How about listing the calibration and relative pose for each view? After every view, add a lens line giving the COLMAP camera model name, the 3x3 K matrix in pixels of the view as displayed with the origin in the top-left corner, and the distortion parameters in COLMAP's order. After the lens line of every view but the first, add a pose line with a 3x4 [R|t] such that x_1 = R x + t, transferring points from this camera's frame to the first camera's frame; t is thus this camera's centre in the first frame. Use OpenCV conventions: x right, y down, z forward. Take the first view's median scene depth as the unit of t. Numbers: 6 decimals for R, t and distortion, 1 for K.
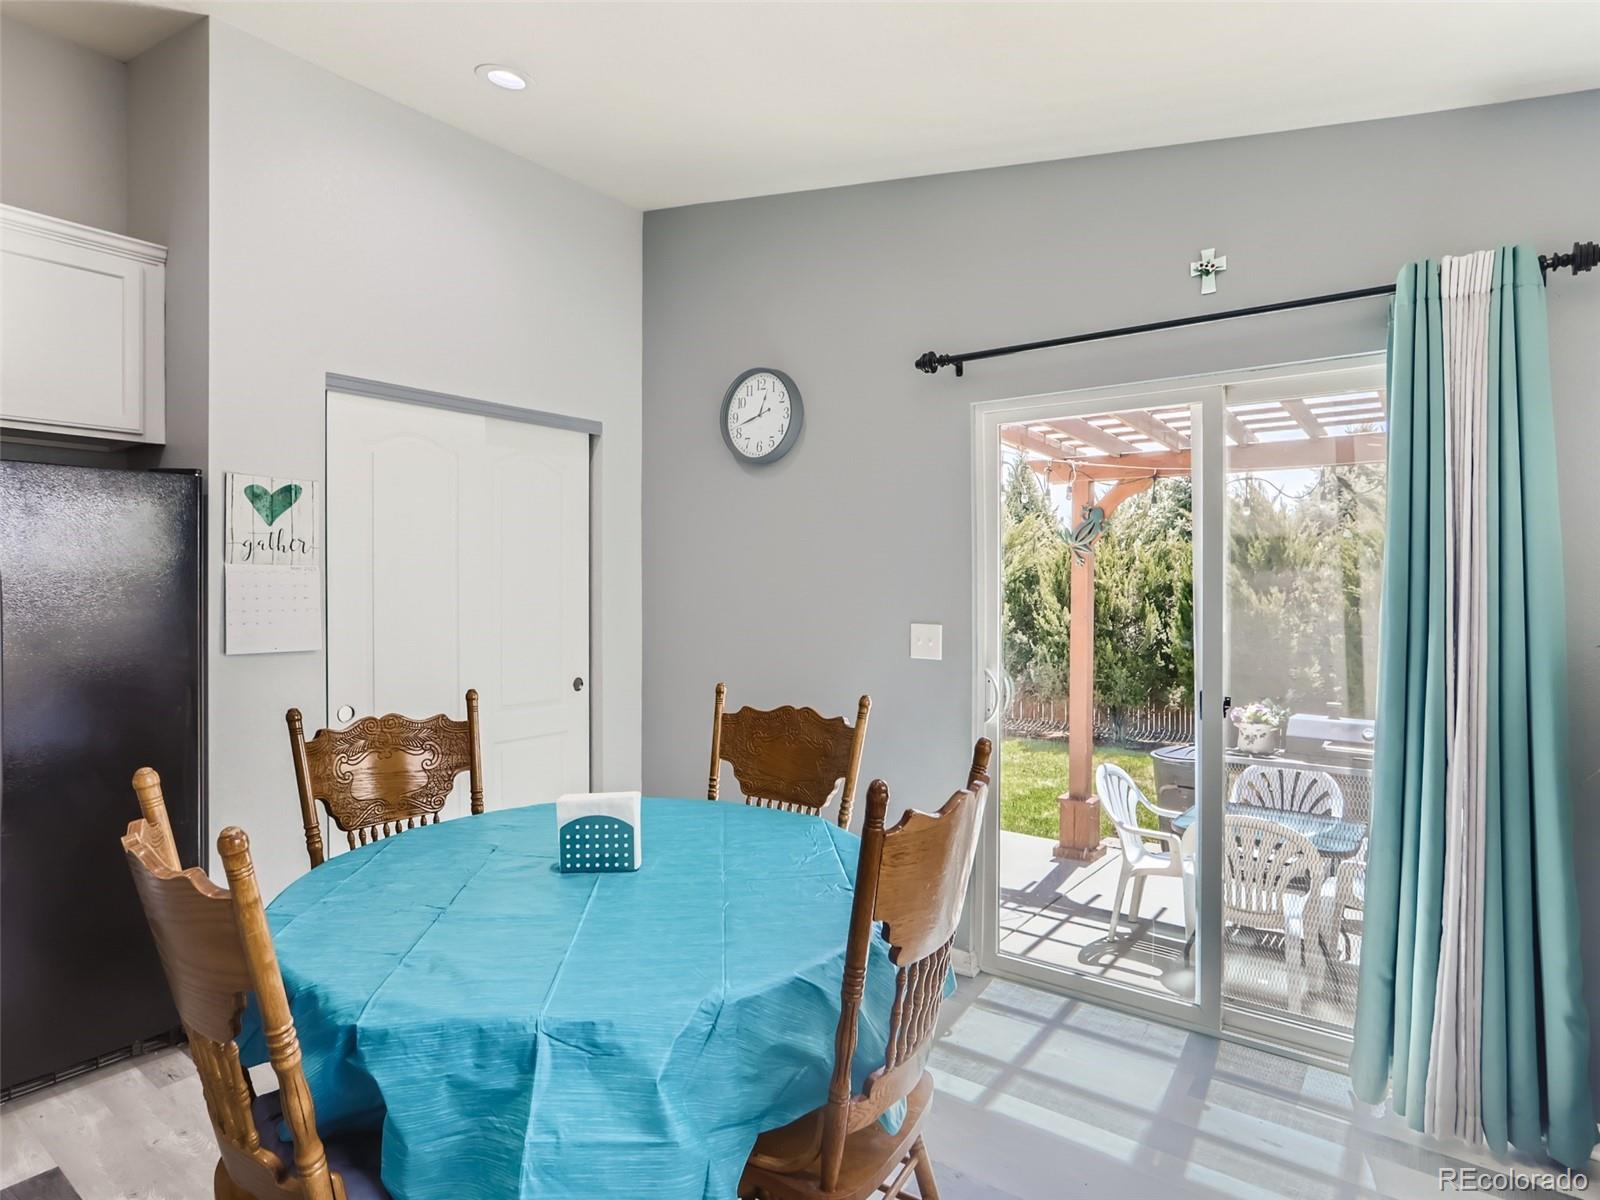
lens RADIAL K [[868.9, 0, 799.4], [0, 868.9, 587.8], [0, 0, 1]] dist [-0.030291, 0.018923]
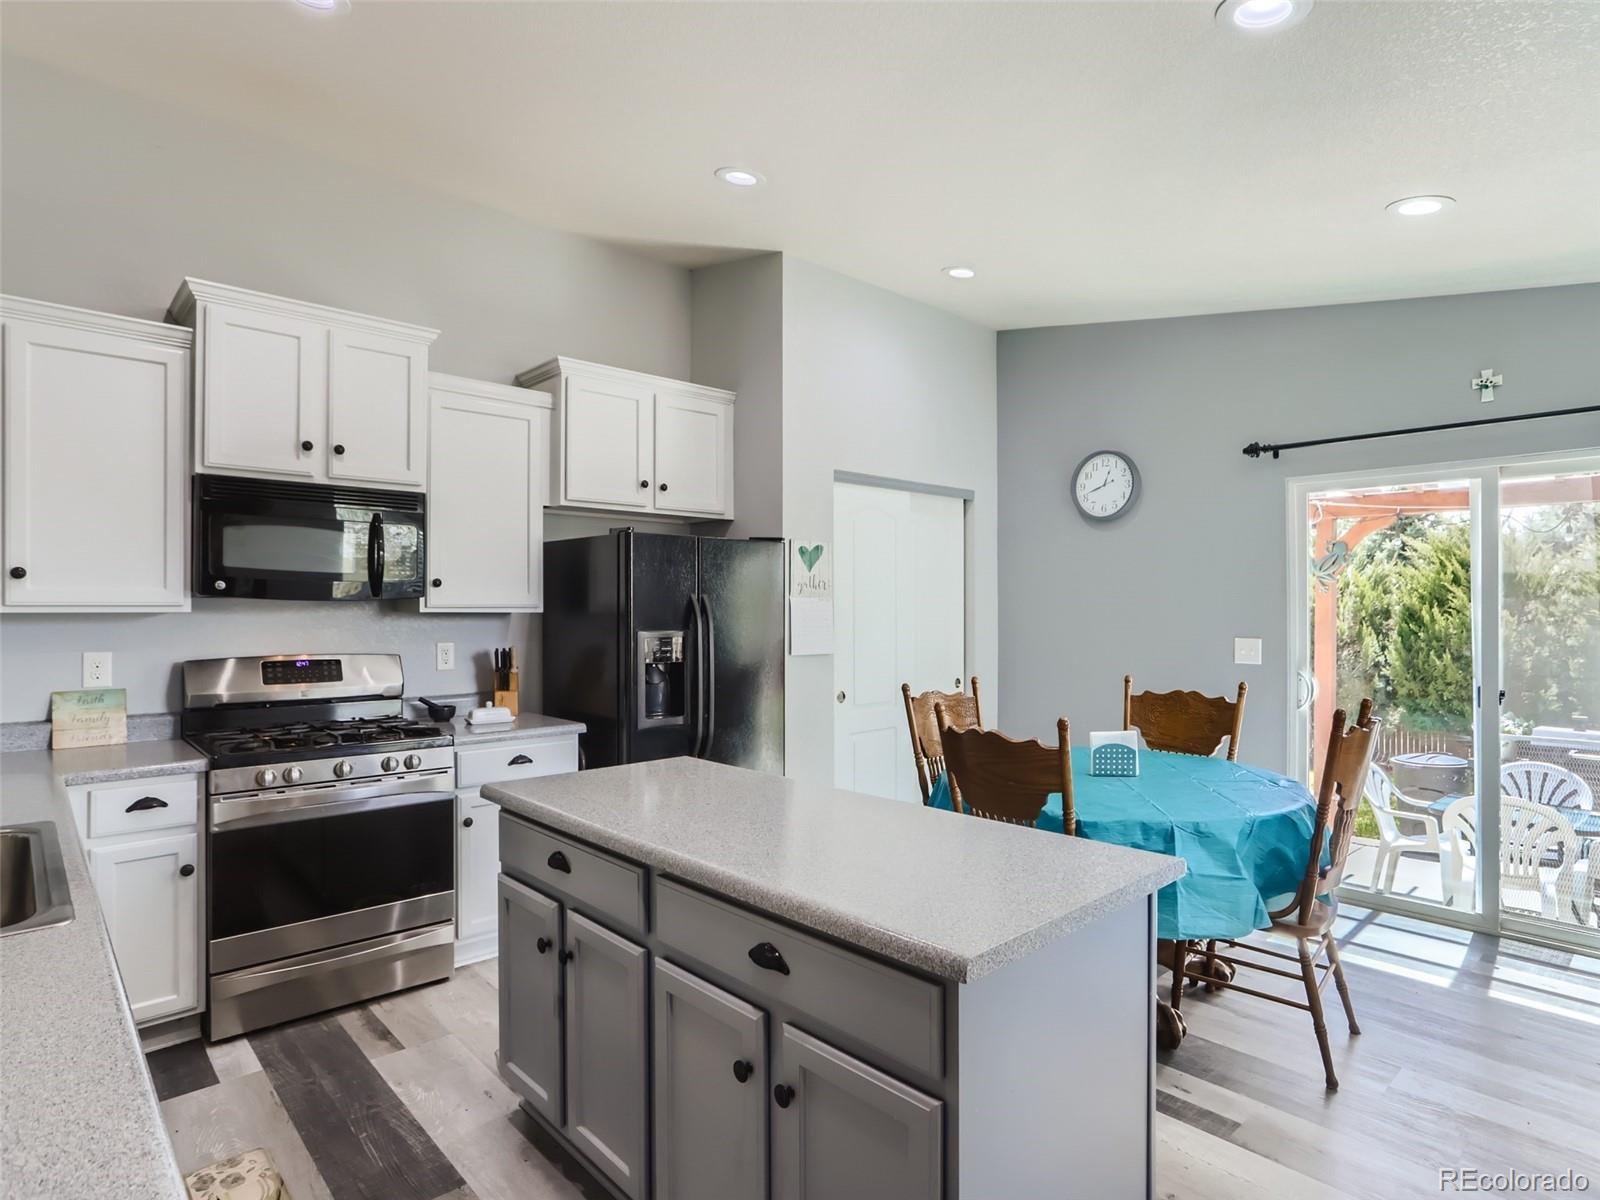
lens RADIAL K [[868.9, 0, 790.9], [0, 868.9, 607.7], [0, 0, 1]] dist [-0.030291, 0.018923]
pose [[0.984382, -0.001297, -0.176041, -0.317161], [0.000497, 0.999989, -0.004591, -0.000815], [0.176045, 0.004432, 0.984372, -0.459598]]
